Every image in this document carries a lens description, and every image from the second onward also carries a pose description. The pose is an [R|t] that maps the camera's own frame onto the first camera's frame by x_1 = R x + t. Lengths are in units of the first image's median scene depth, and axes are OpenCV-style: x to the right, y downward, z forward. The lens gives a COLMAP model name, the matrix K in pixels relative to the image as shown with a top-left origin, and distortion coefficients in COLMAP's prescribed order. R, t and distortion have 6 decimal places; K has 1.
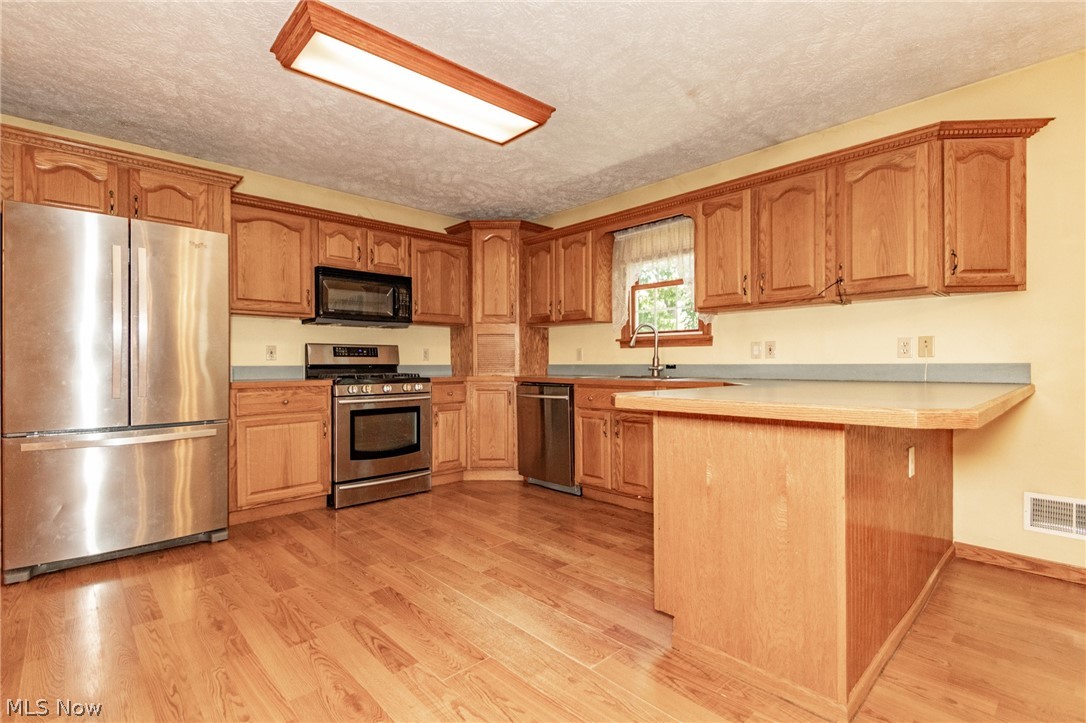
lens RADIAL K [[503.0, 0, 539.6], [0, 503.0, 364.6], [0, 0, 1]] dist [0.005066, 0.000229]
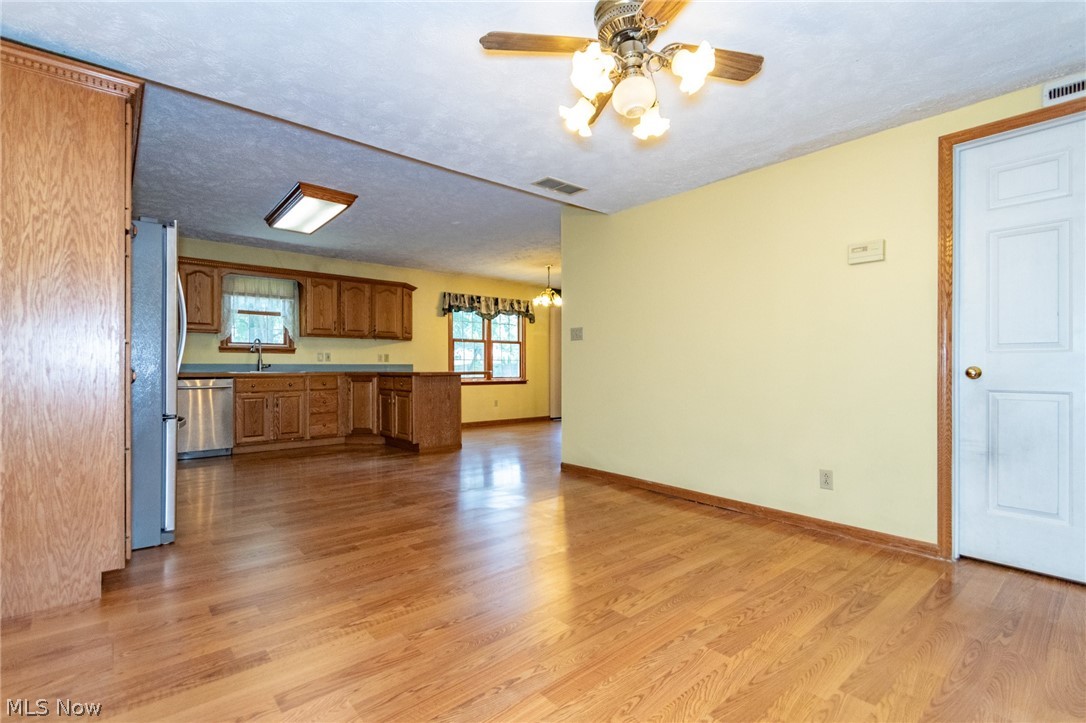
lens RADIAL K [[503.0, 0, 539.6], [0, 503.0, 364.6], [0, 0, 1]] dist [0.005066, 0.000229]
pose [[0.044812, 0.008489, 0.998959, -1.304948], [0.003848, 0.999955, -0.008670, 0.018414], [-0.998988, 0.004233, 0.044777, 0.050046]]
